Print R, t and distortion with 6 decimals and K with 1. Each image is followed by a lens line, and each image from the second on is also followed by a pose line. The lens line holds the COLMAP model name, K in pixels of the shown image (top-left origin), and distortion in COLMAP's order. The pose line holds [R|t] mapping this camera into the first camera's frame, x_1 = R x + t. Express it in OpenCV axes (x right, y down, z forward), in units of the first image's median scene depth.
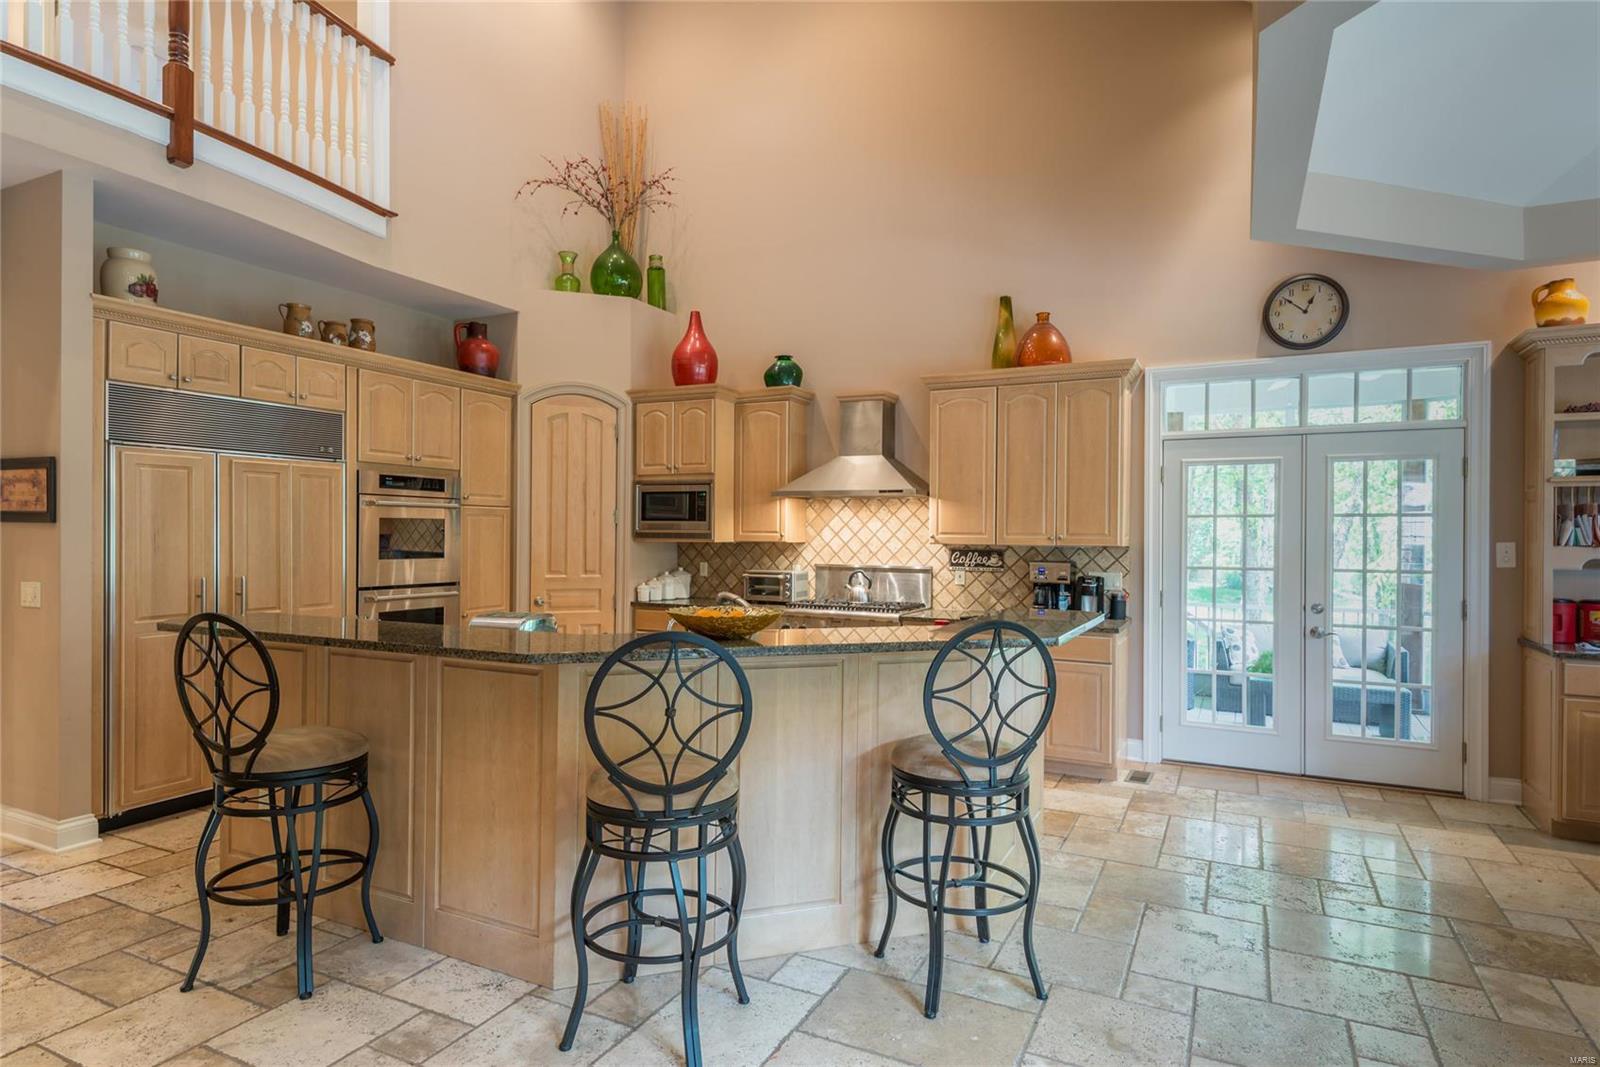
lens RADIAL K [[892.3, 0, 794.3], [0, 892.3, 536.2], [0, 0, 1]] dist [0.057414, -0.031239]
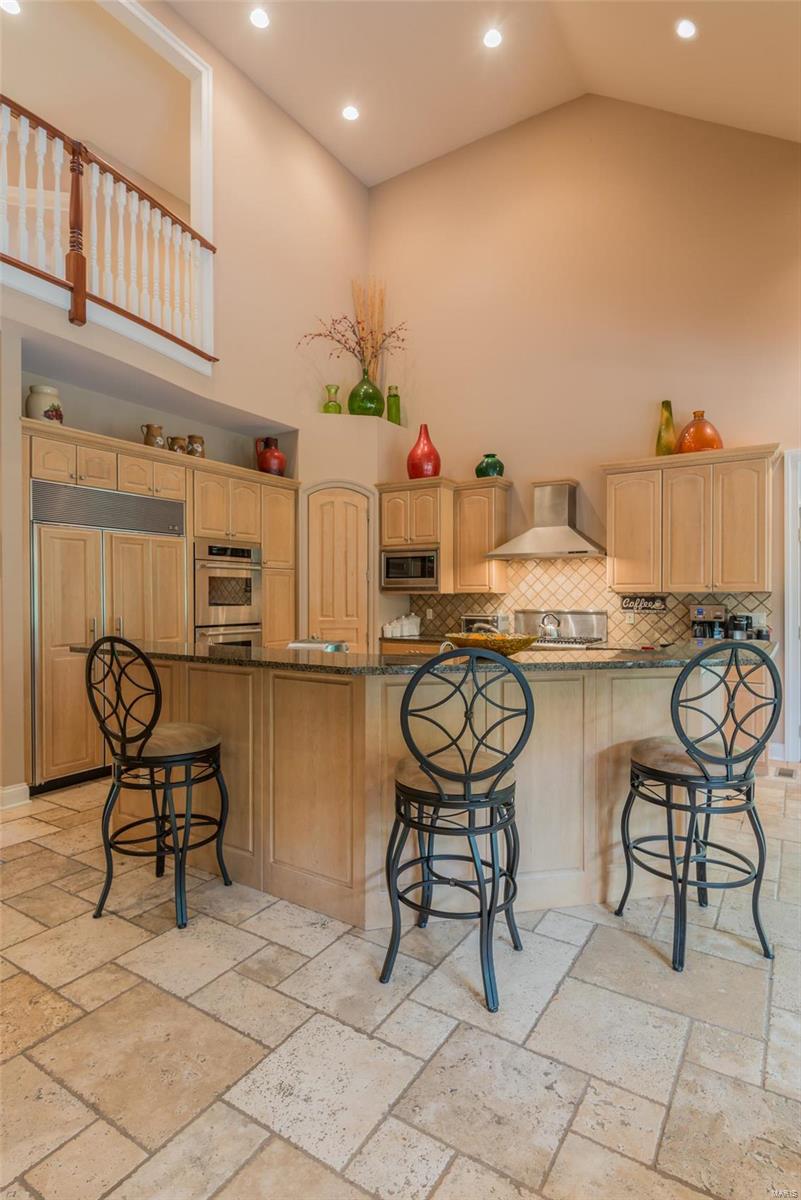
lens RADIAL K [[620.0, 0, 400.5], [0, 620.0, 600.0], [0, 0, 1]] dist [0.052082, -0.041221]
pose [[0.994671, -0.009200, -0.102689, -0.082148], [0.009514, 0.999951, 0.002565, 0.021605], [0.102661, -0.003529, 0.994710, 0.084908]]
